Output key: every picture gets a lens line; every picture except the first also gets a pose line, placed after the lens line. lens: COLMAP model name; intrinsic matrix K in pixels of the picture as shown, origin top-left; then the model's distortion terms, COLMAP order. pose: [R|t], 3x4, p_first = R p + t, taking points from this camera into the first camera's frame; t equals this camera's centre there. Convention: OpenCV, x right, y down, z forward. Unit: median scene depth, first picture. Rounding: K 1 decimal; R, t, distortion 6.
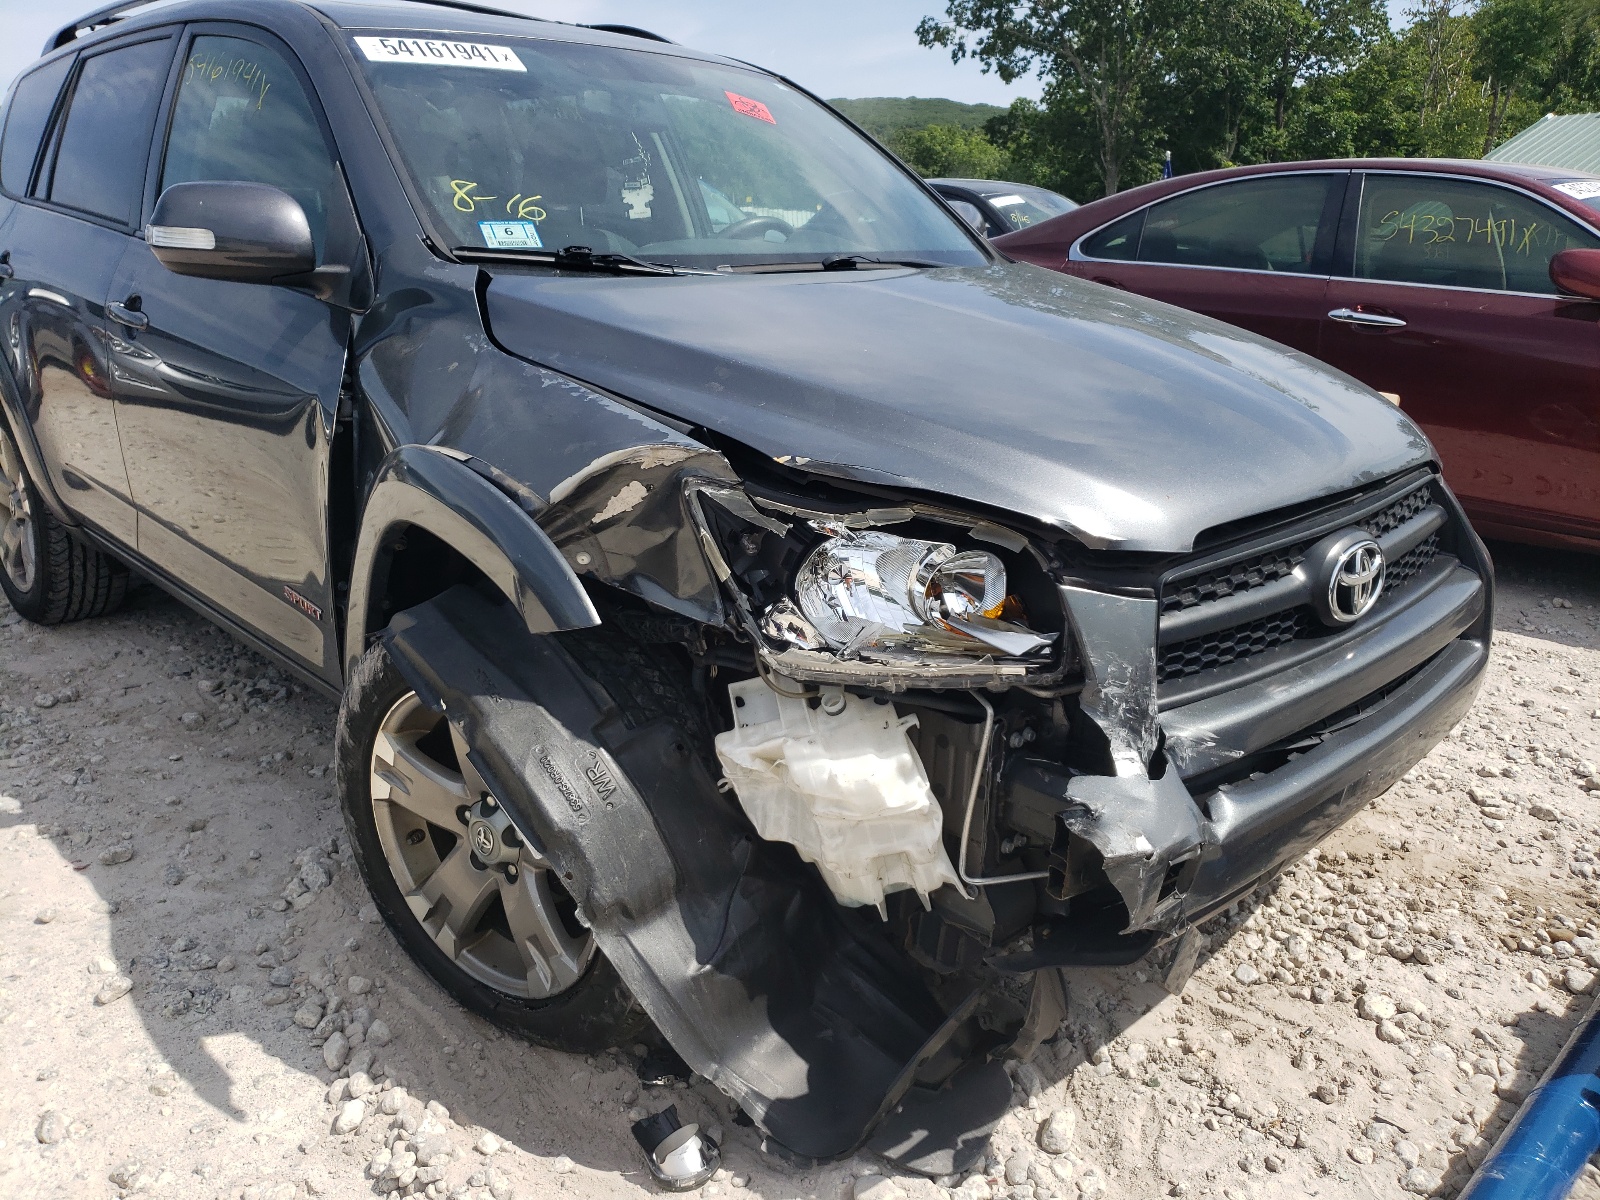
lens RADIAL K [[1233.0, 0, 800.0], [0, 1233.0, 600.0], [0, 0, 1]] dist [-0.009640, 0.038679]
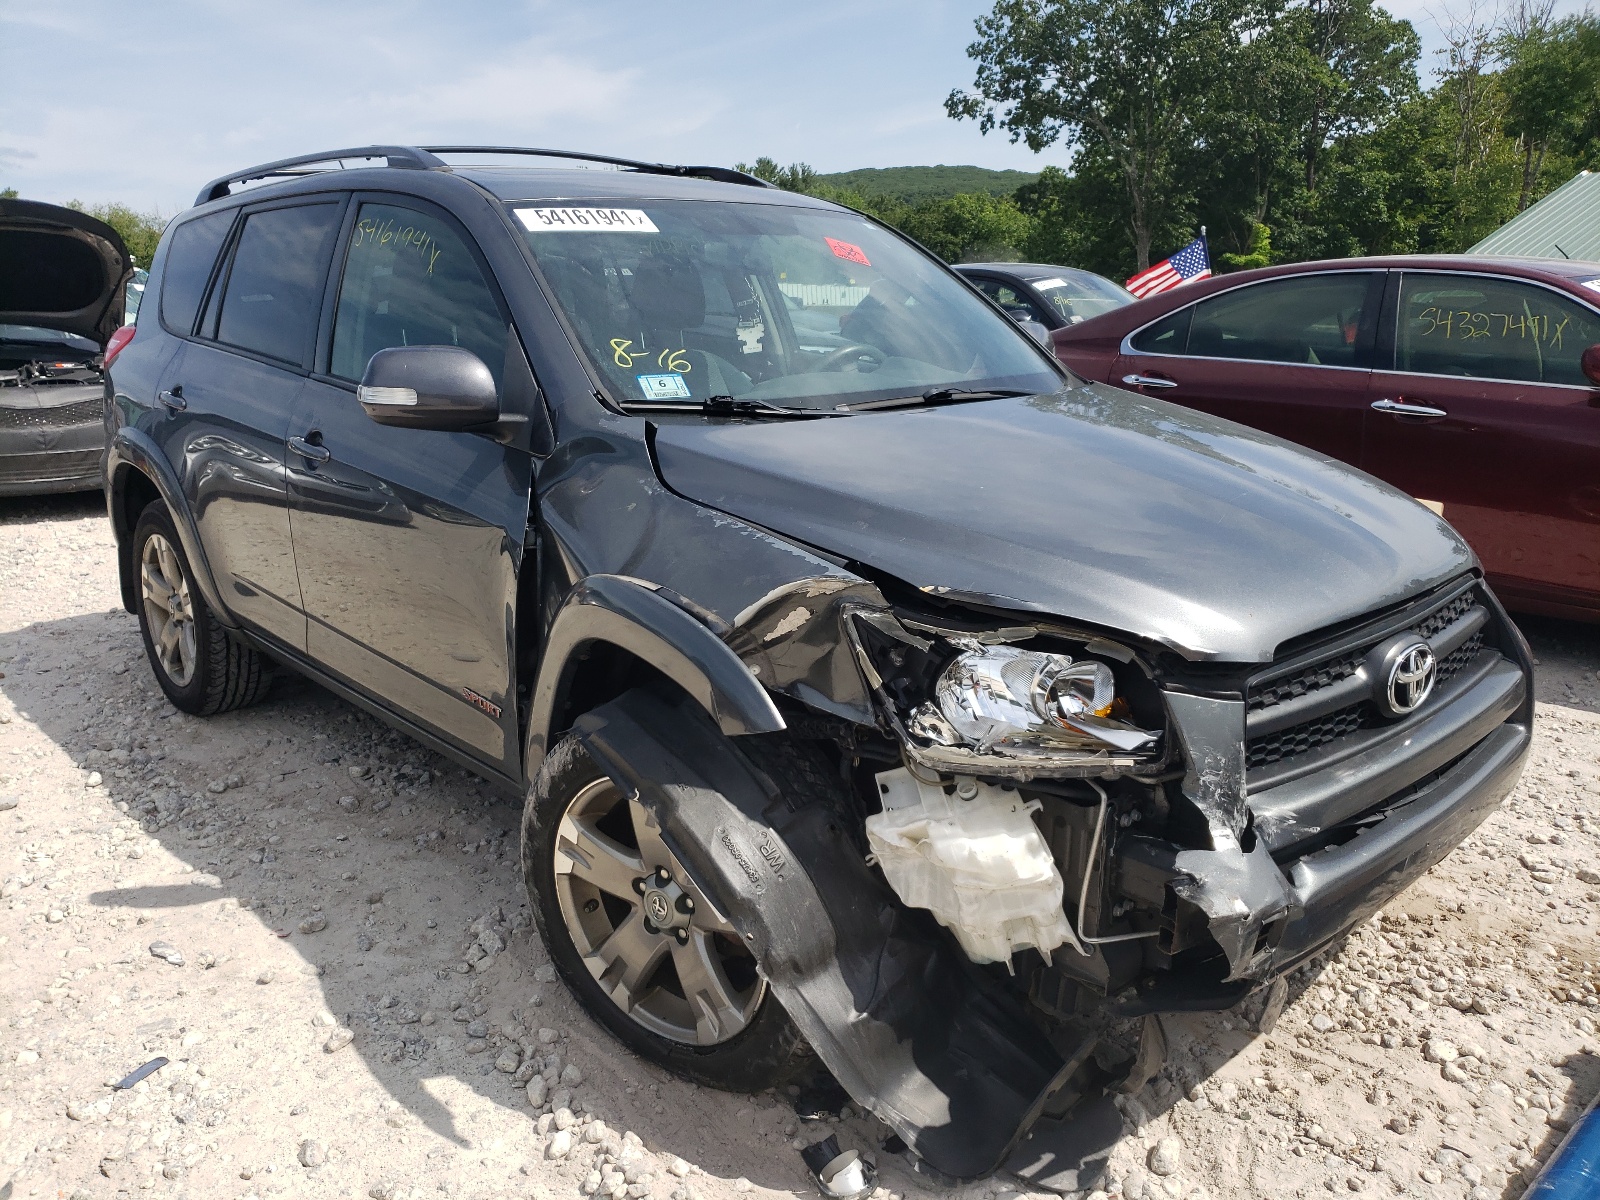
lens RADIAL K [[1231.2, 0, 799.2], [0, 1231.2, 629.5], [0, 0, 1]] dist [-0.008195, 0.039295]
pose [[0.999414, -0.015120, -0.030716, -0.087154], [0.014170, 0.999421, -0.030925, -0.032809], [0.031166, 0.030471, 0.999050, -0.175997]]
